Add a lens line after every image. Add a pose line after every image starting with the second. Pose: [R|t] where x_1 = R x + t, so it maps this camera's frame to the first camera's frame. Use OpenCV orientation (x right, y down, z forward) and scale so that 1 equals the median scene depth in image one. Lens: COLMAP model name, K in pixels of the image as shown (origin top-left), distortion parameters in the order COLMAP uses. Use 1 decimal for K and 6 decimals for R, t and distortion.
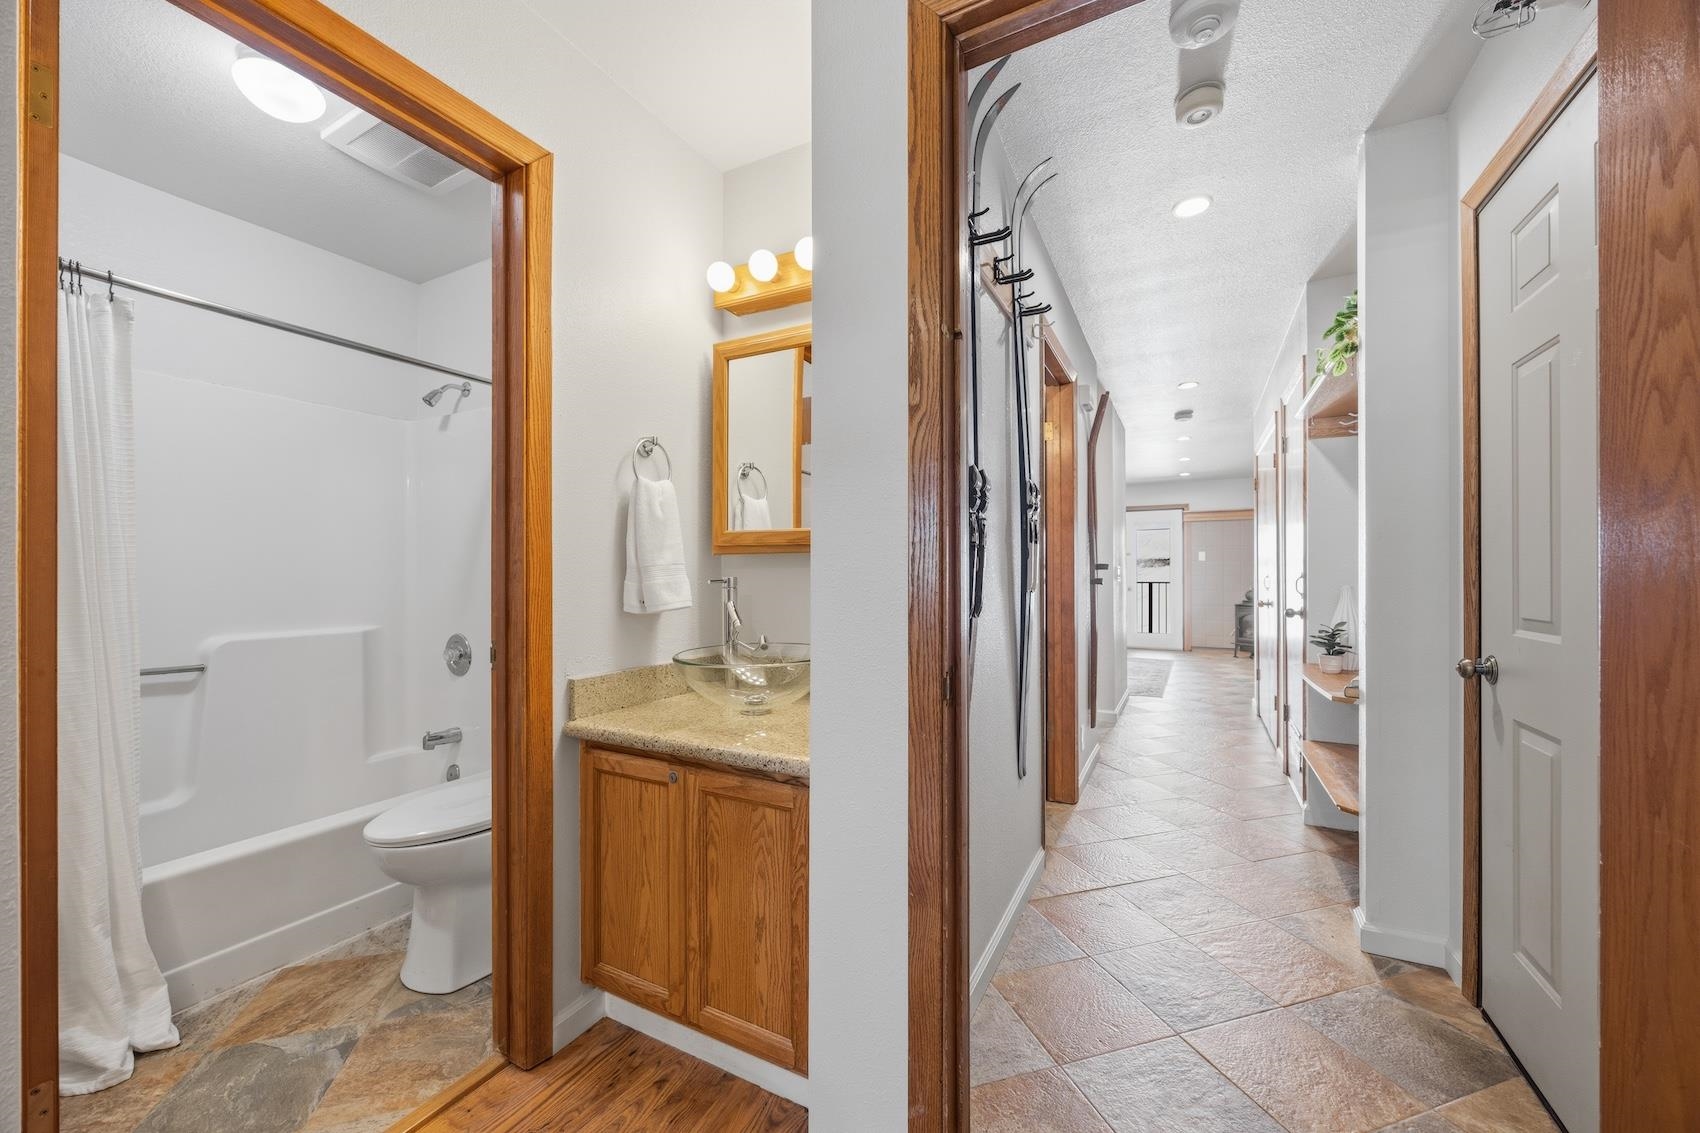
lens RADIAL K [[647.0, 0, 847.5], [0, 647.0, 575.5], [0, 0, 1]] dist [-0.001614, -0.001378]
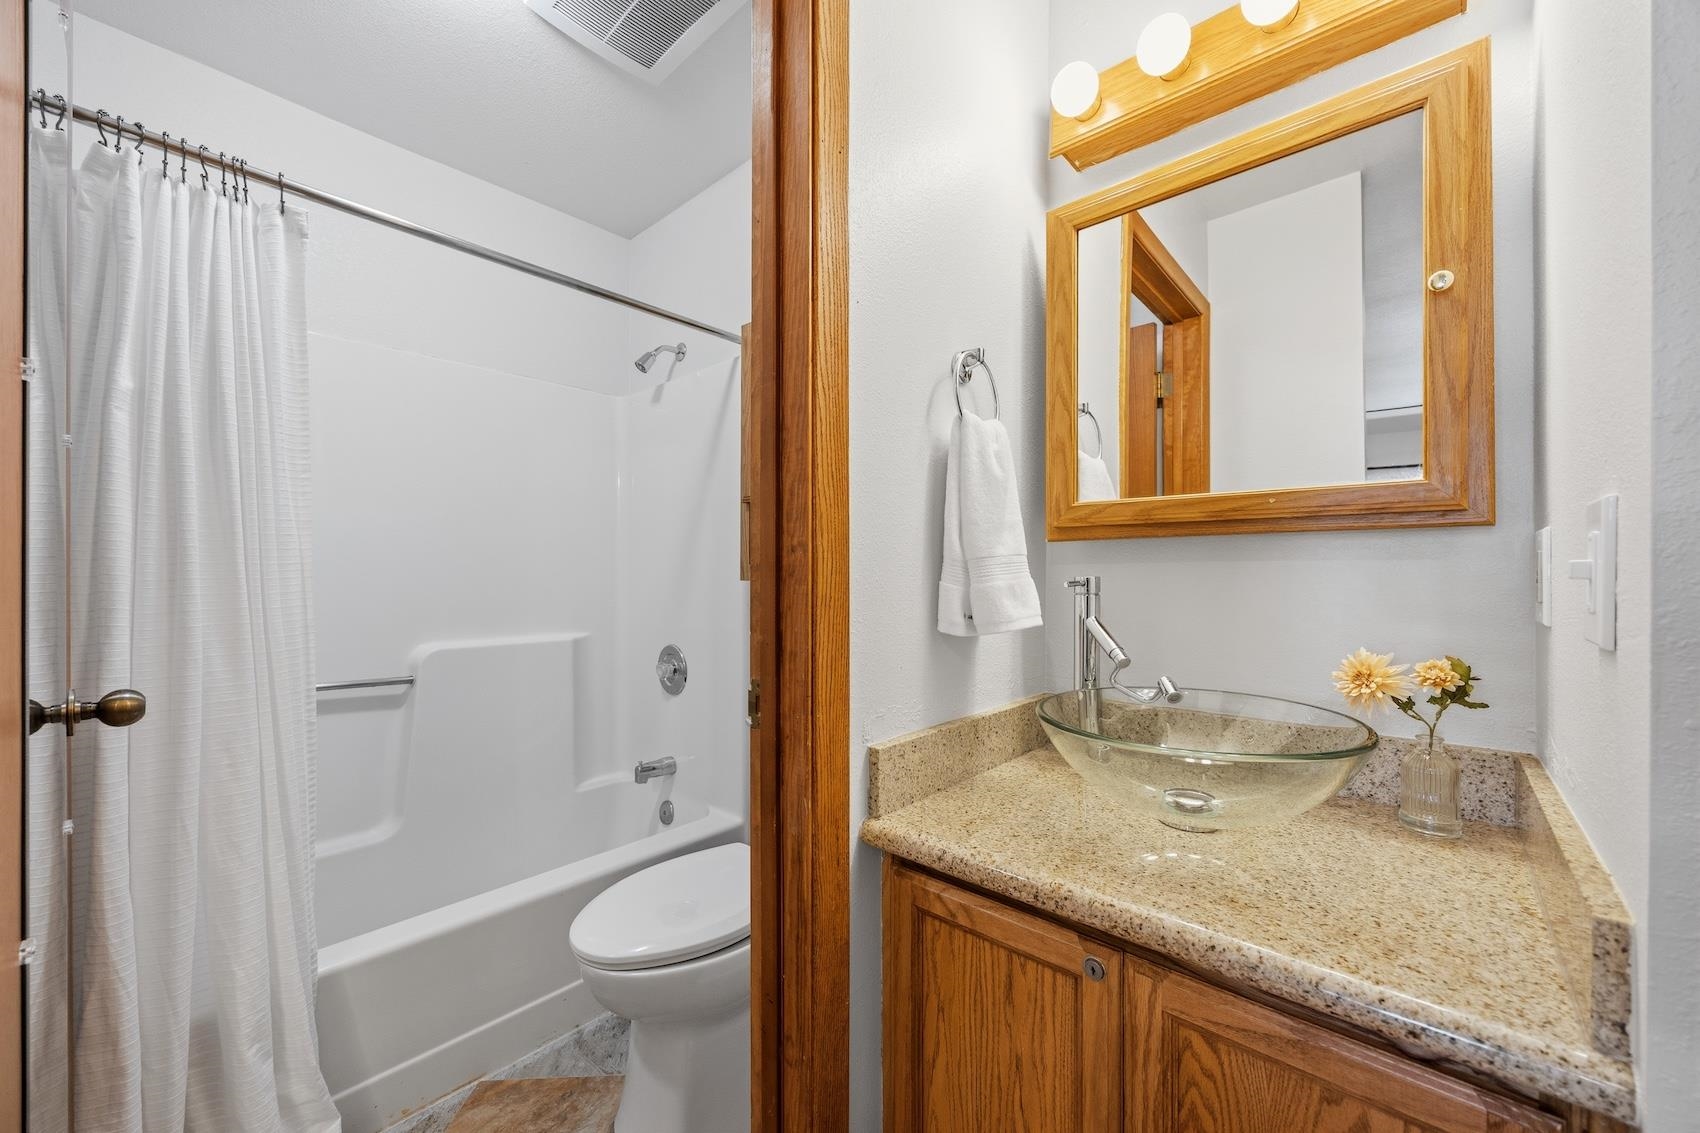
lens RADIAL K [[648.7, 0, 848.9], [0, 648.7, 579.0], [0, 0, 1]] dist [-0.001944, -0.001312]
pose [[0.969681, 0.003091, -0.244353, -0.301114], [-0.002387, 0.999992, 0.003179, 0.004053], [0.244361, -0.002499, 0.969681, 0.415865]]
